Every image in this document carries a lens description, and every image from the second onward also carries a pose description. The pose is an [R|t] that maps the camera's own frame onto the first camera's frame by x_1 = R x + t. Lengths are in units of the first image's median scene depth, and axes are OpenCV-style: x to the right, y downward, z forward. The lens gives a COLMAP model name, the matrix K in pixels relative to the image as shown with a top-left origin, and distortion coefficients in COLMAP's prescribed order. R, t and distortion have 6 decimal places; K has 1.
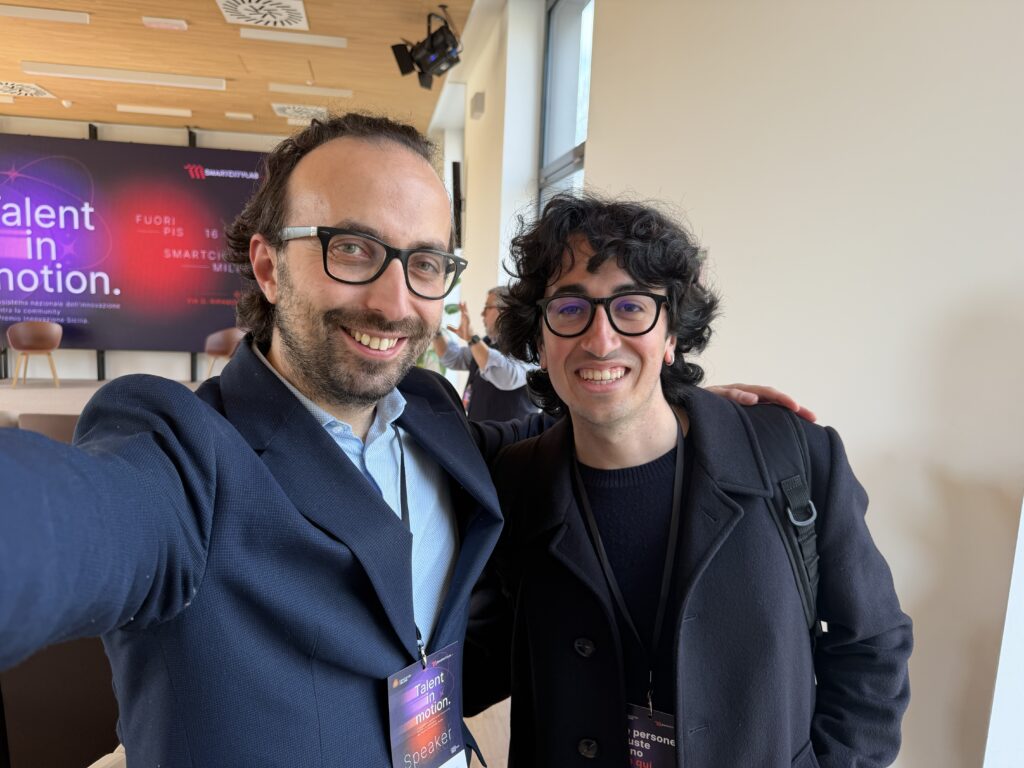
lens RADIAL K [[728.5, 0, 506.3], [0, 728.5, 384.4], [0, 0, 1]] dist [0.021838, -0.023440]
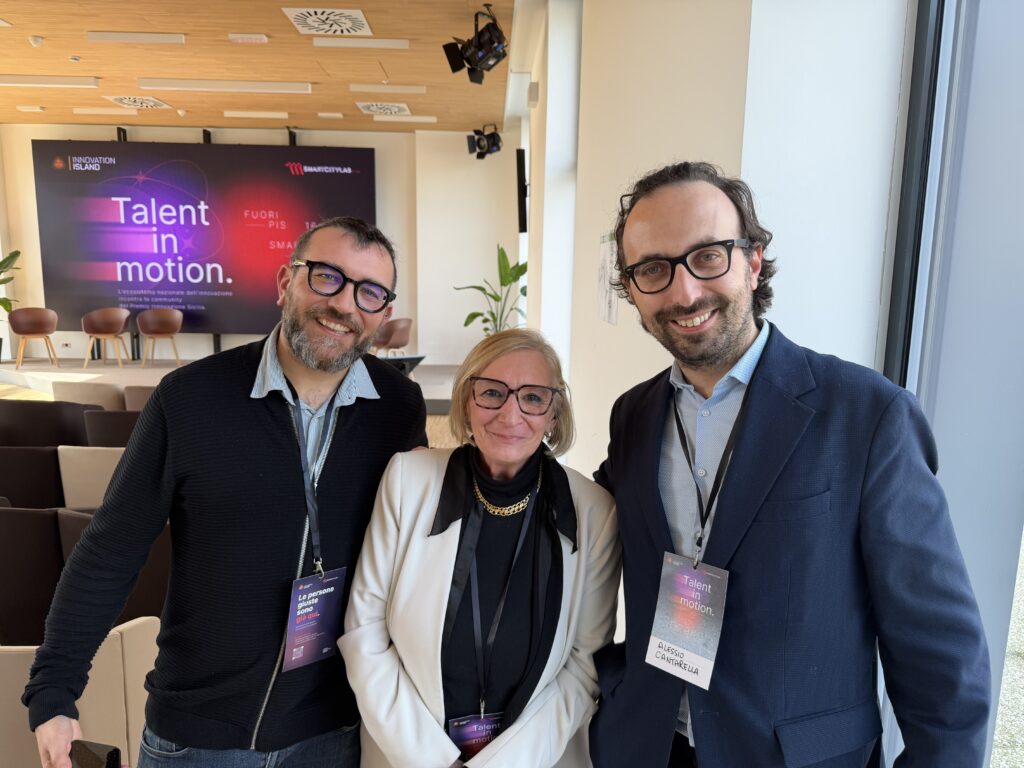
lens RADIAL K [[728.5, 0, 512.6], [0, 728.5, 382.2], [0, 0, 1]] dist [0.021838, -0.023440]
pose [[0.988579, 0.001340, -0.150697, 0.060899], [0.001487, 0.999825, 0.018649, 0.006865], [0.150696, -0.018660, 0.988404, -0.031950]]
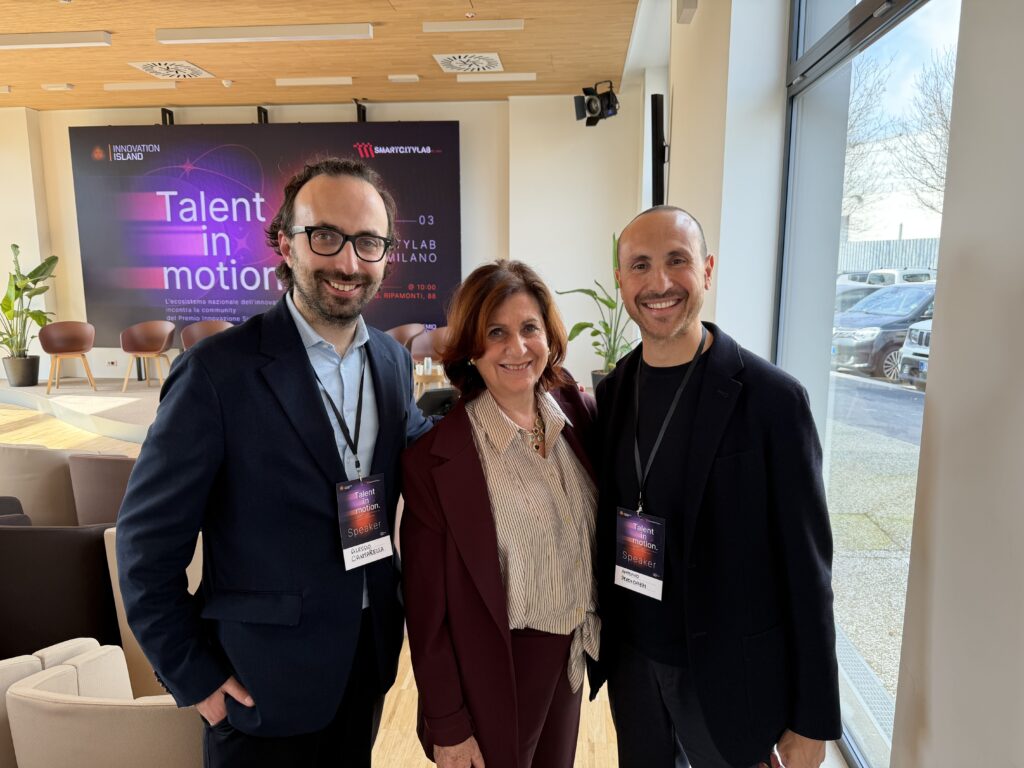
lens RADIAL K [[728.5, 0, 506.5], [0, 728.5, 386.7], [0, 0, 1]] dist [0.021838, -0.023440]
pose [[0.959837, 0.006218, -0.280491, -0.004740], [0.000336, 0.999728, 0.023313, -0.022487], [0.280559, -0.022471, 0.959574, 0.190281]]
